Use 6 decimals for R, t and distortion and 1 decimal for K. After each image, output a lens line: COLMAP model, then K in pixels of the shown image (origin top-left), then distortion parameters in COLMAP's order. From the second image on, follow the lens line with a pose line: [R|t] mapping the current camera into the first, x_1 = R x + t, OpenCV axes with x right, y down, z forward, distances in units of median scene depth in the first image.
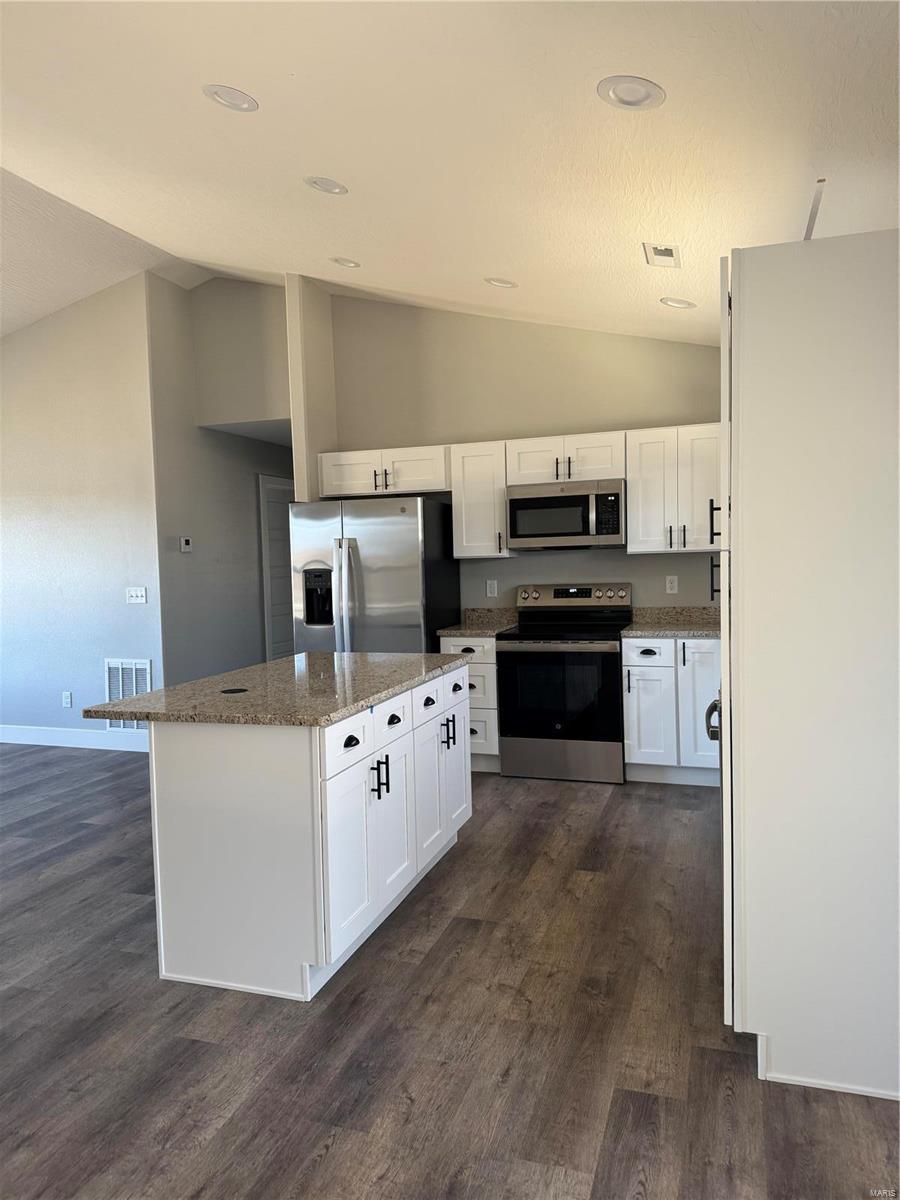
lens RADIAL K [[839.5, 0, 444.1], [0, 839.5, 596.9], [0, 0, 1]] dist [0.063815, -0.056940]
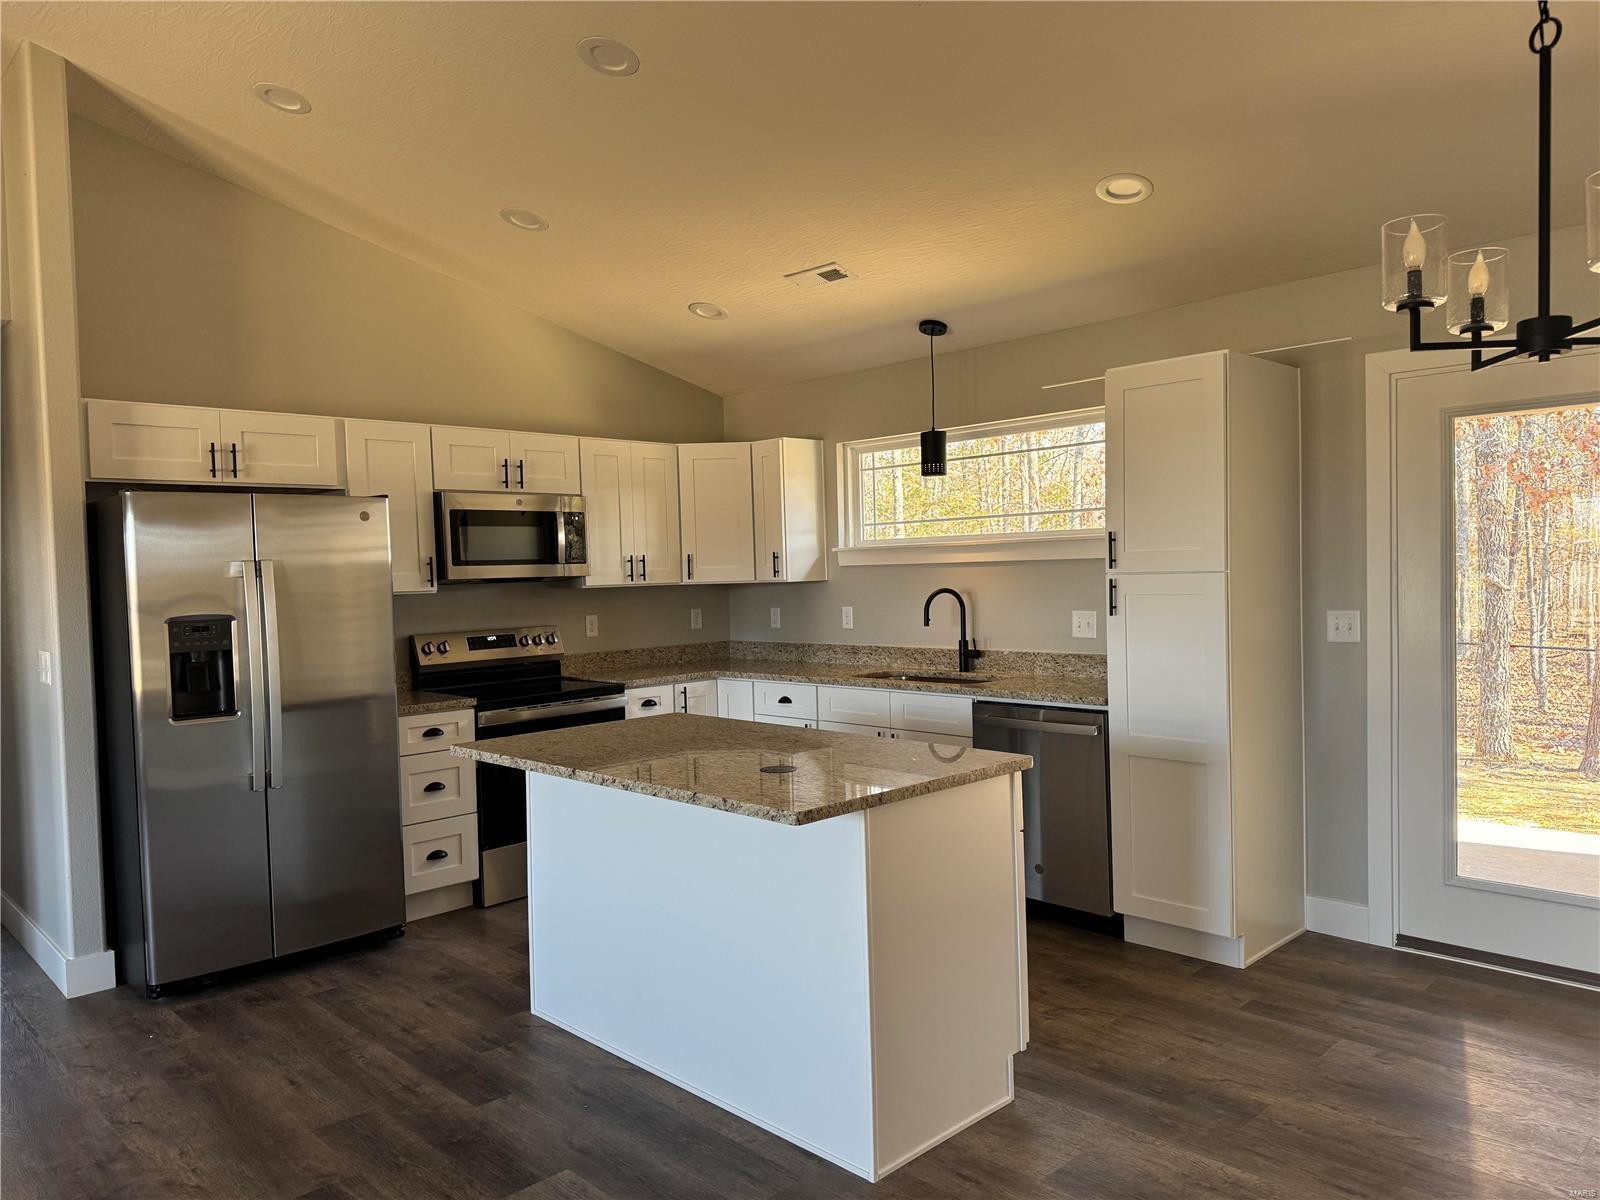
lens RADIAL K [[1119.4, 0, 807.6], [0, 1119.4, 599.0], [0, 0, 1]] dist [0.063815, -0.056940]
pose [[0.452012, -0.007608, 0.891979, -0.655508], [0.058272, 0.998080, -0.021016, -0.005641], [-0.890106, 0.061477, 0.451587, 0.334586]]
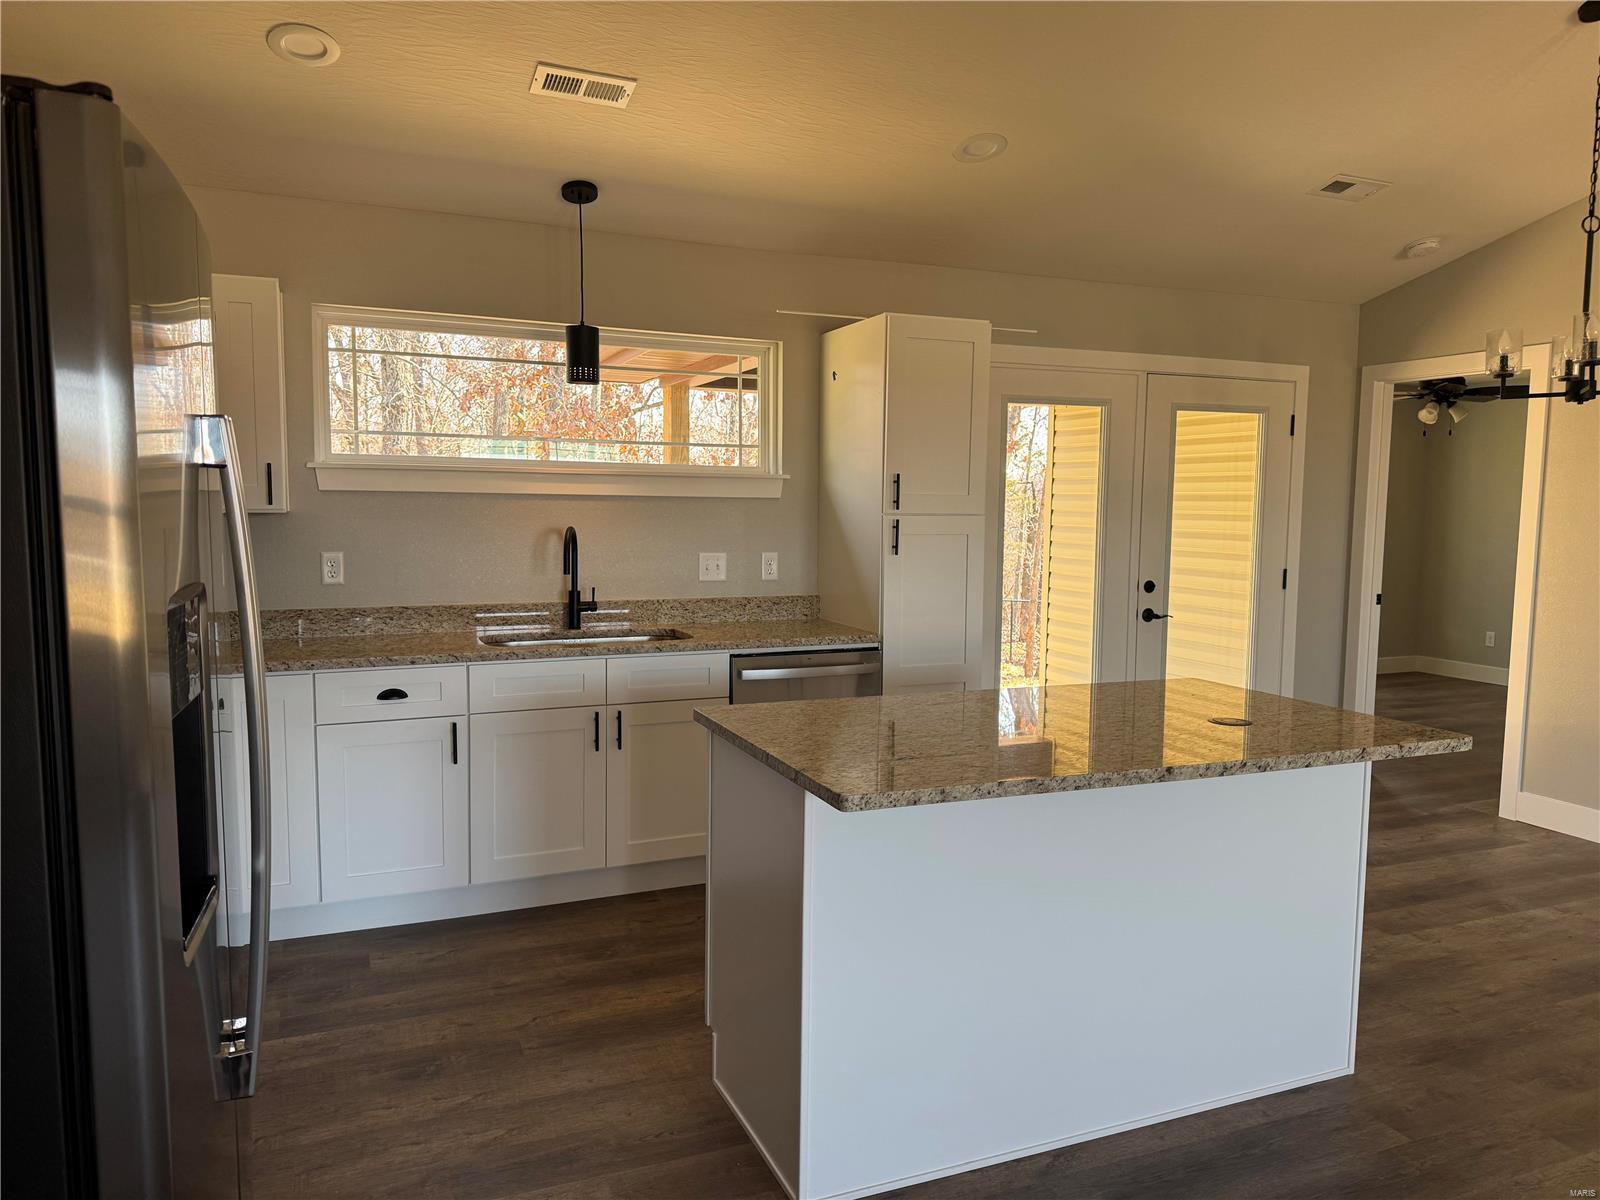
lens RADIAL K [[1119.4, 0, 804.3], [0, 1119.4, 603.1], [0, 0, 1]] dist [0.063815, -0.056940]
pose [[-0.664612, -0.047054, 0.745706, -0.413030], [0.044154, 0.993798, 0.102061, -0.050085], [-0.745883, 0.100757, -0.658412, 1.104783]]
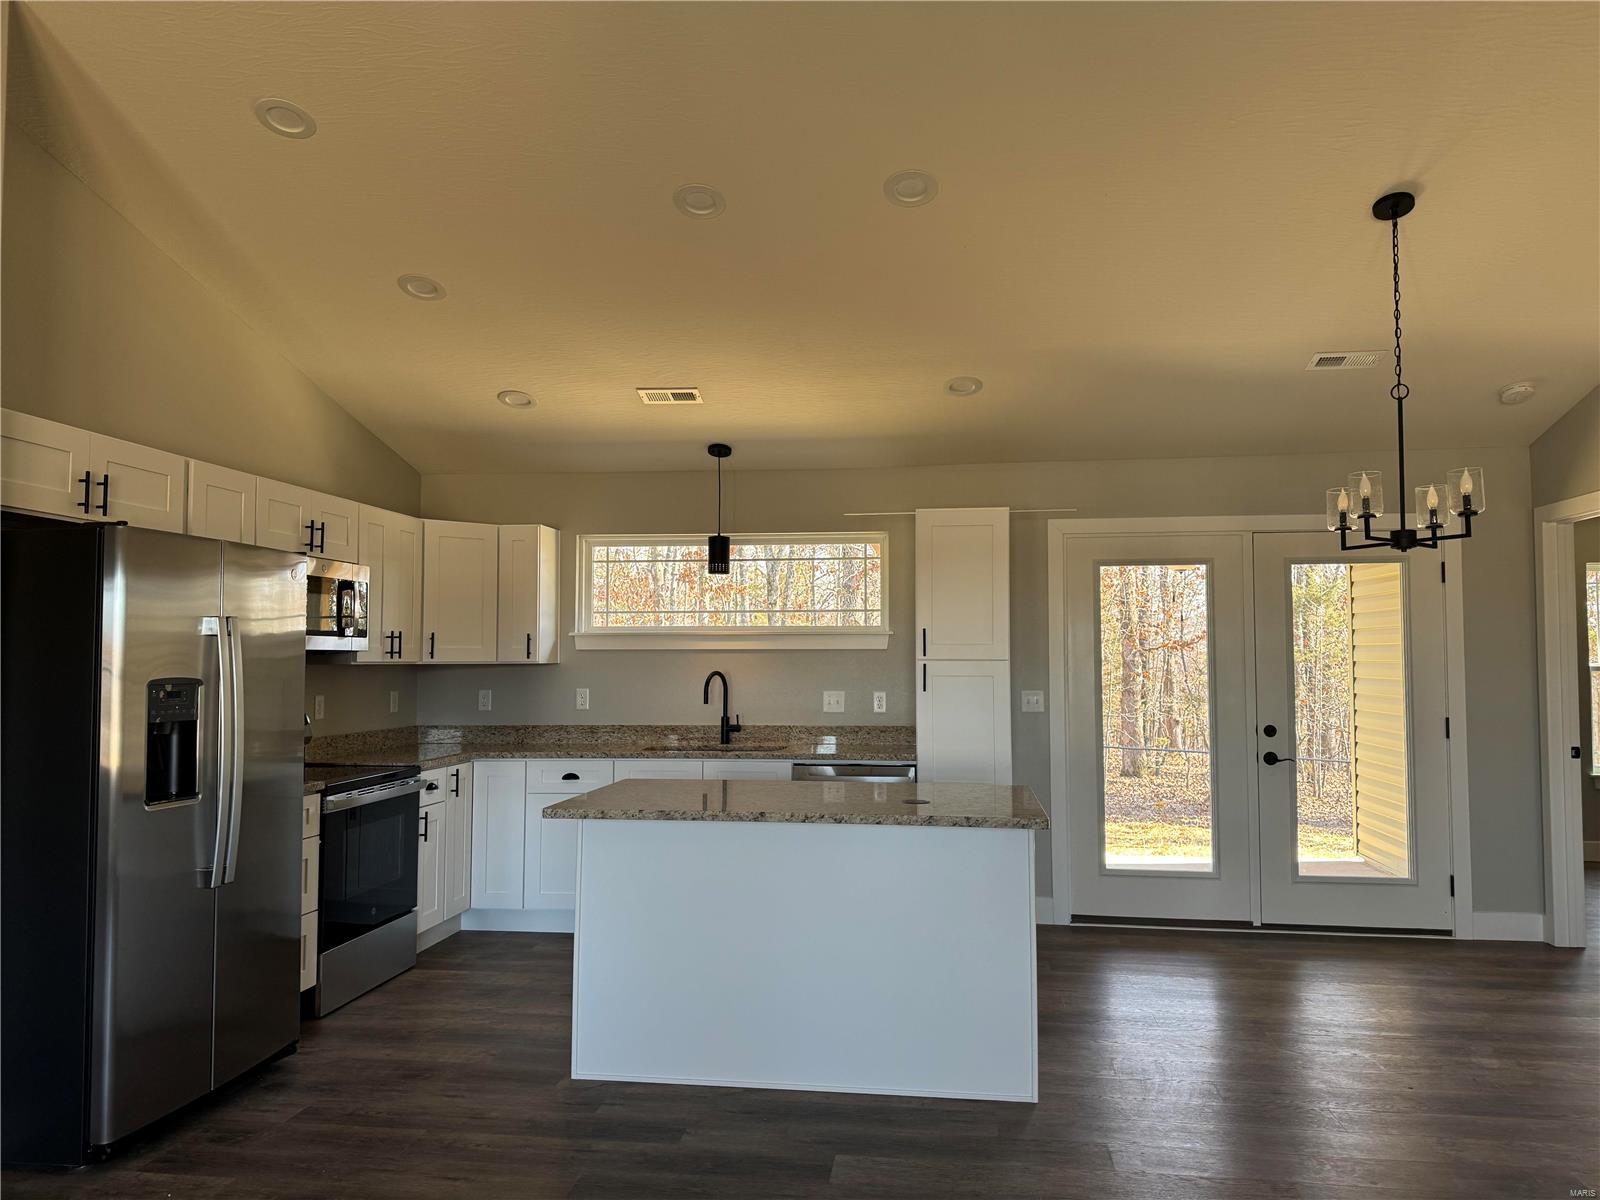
lens RADIAL K [[1119.4, 0, 807.6], [0, 1119.4, 593.3], [0, 0, 1]] dist [0.063815, -0.056940]
pose [[-0.189482, 0.088510, 0.977887, -0.862069], [0.053356, 0.995385, -0.079755, -0.012250], [-0.980433, 0.037063, -0.193330, 0.816710]]
